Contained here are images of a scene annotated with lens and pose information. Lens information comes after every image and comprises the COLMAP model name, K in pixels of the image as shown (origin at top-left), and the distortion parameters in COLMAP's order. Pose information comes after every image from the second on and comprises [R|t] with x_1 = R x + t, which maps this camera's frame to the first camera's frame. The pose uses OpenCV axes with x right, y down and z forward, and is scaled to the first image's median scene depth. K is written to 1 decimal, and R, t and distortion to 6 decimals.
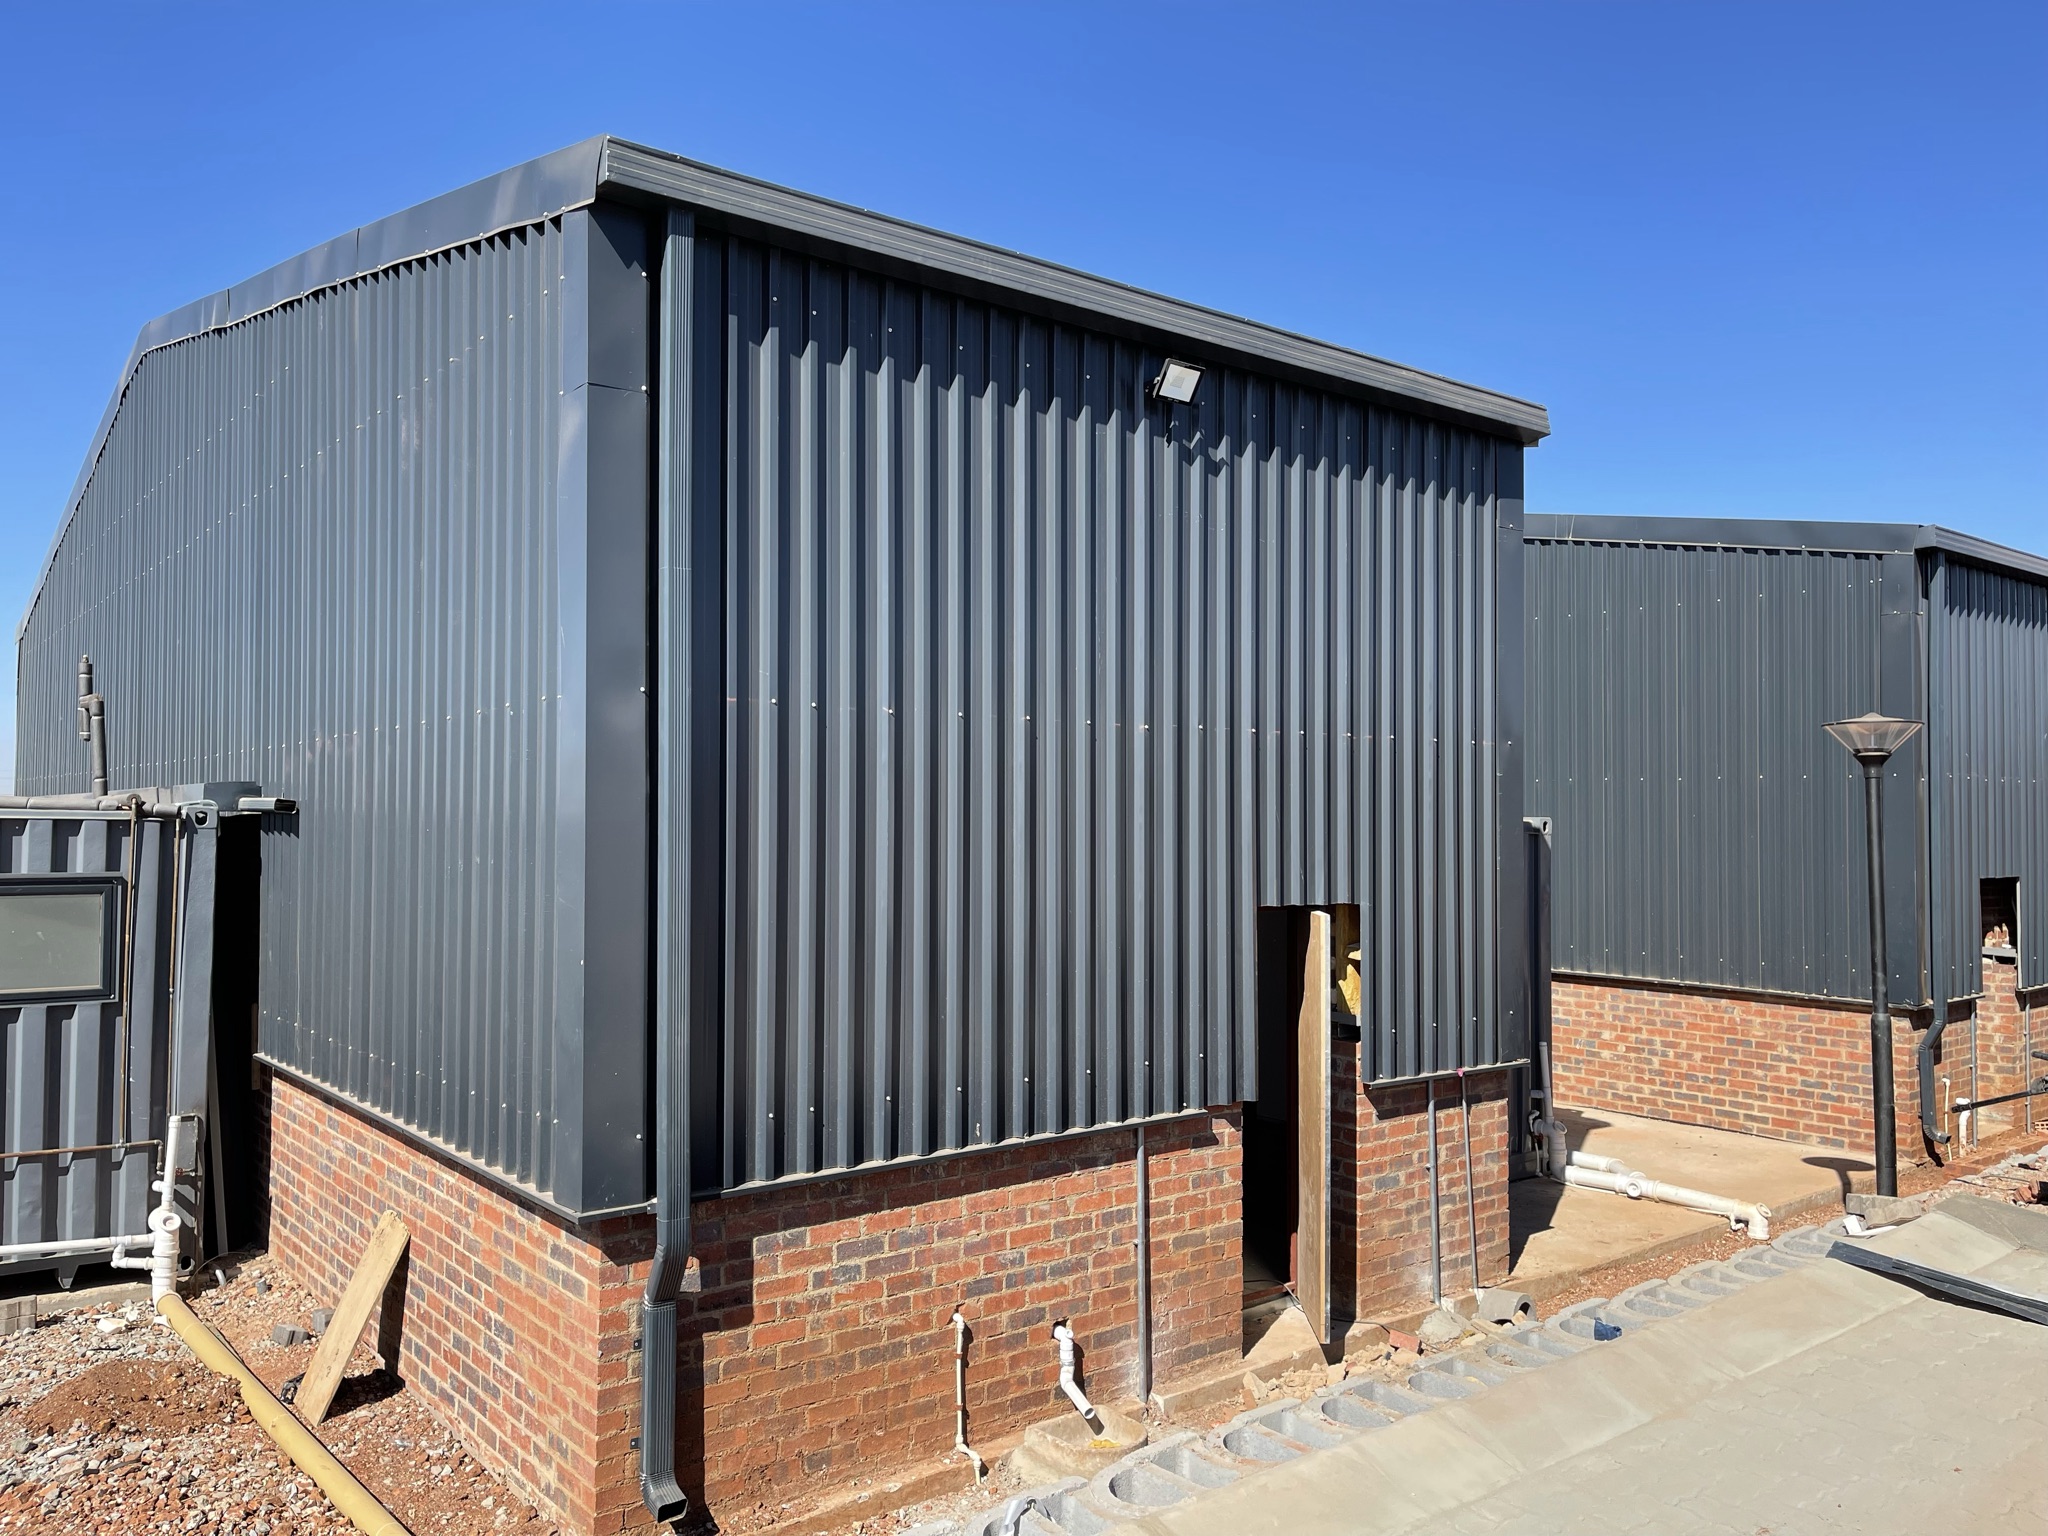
lens RADIAL K [[1534.4, 0, 1019.4], [0, 1534.4, 772.8], [0, 0, 1]] dist [0.075042, -0.096659]
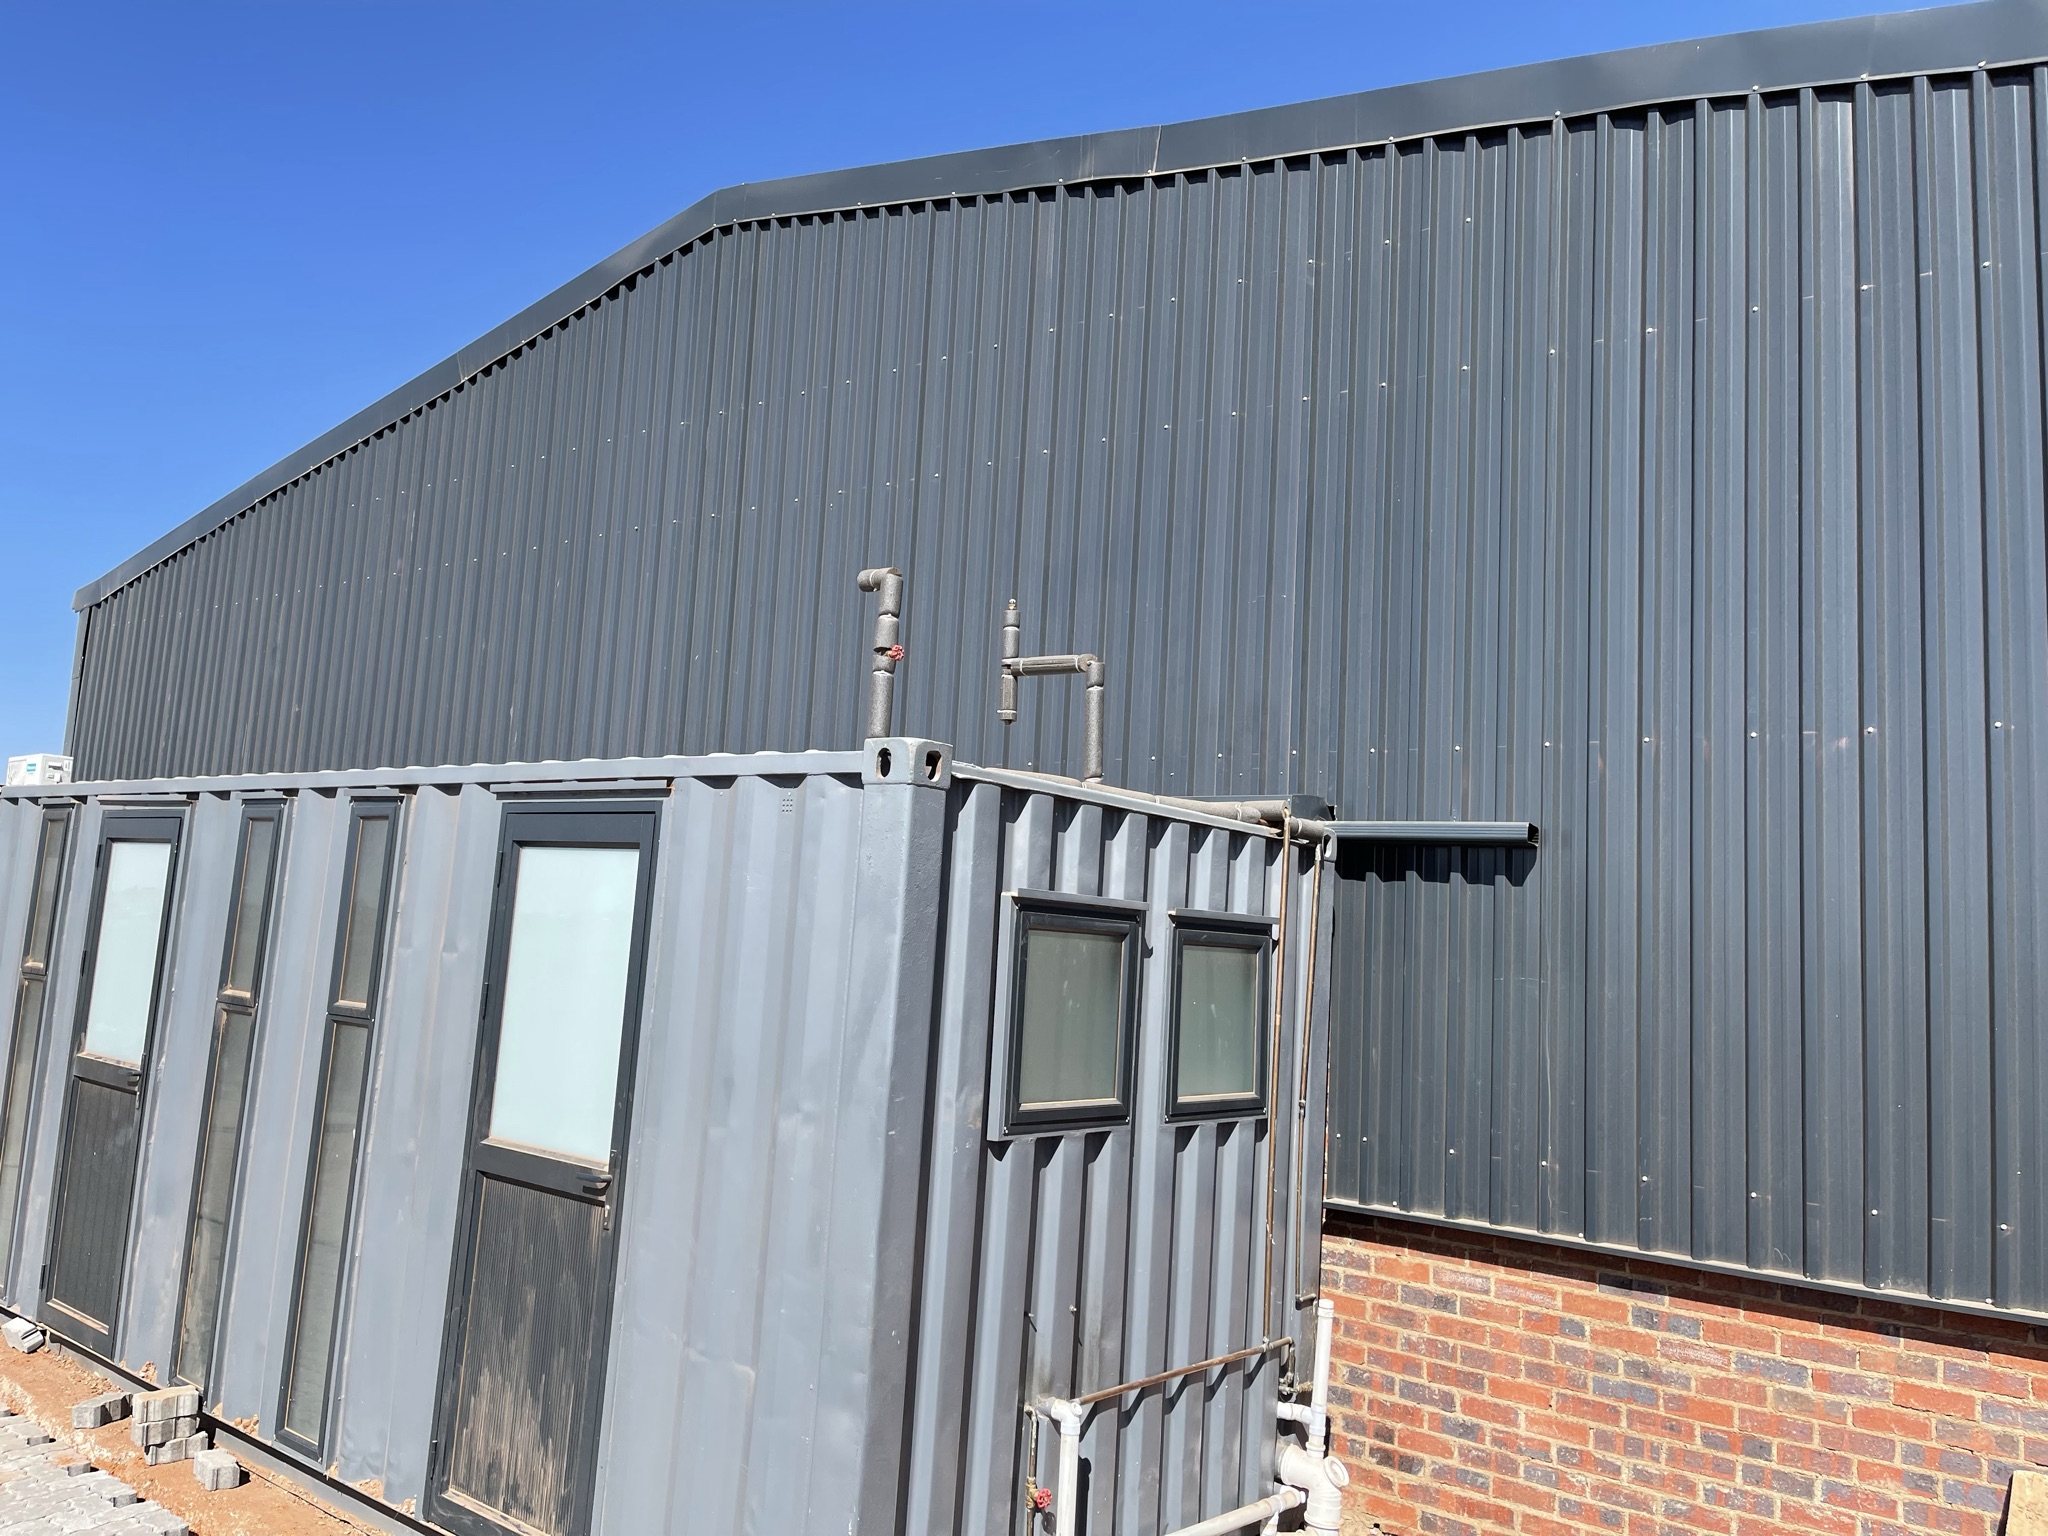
lens RADIAL K [[1534.4, 0, 1024.9], [0, 1534.4, 752.9], [0, 0, 1]] dist [0.075042, -0.096659]
pose [[0.975554, 0.074546, 0.206729, -0.827182], [-0.057894, 0.994658, -0.085467, 0.056450], [-0.211996, 0.071409, 0.974658, 0.383117]]
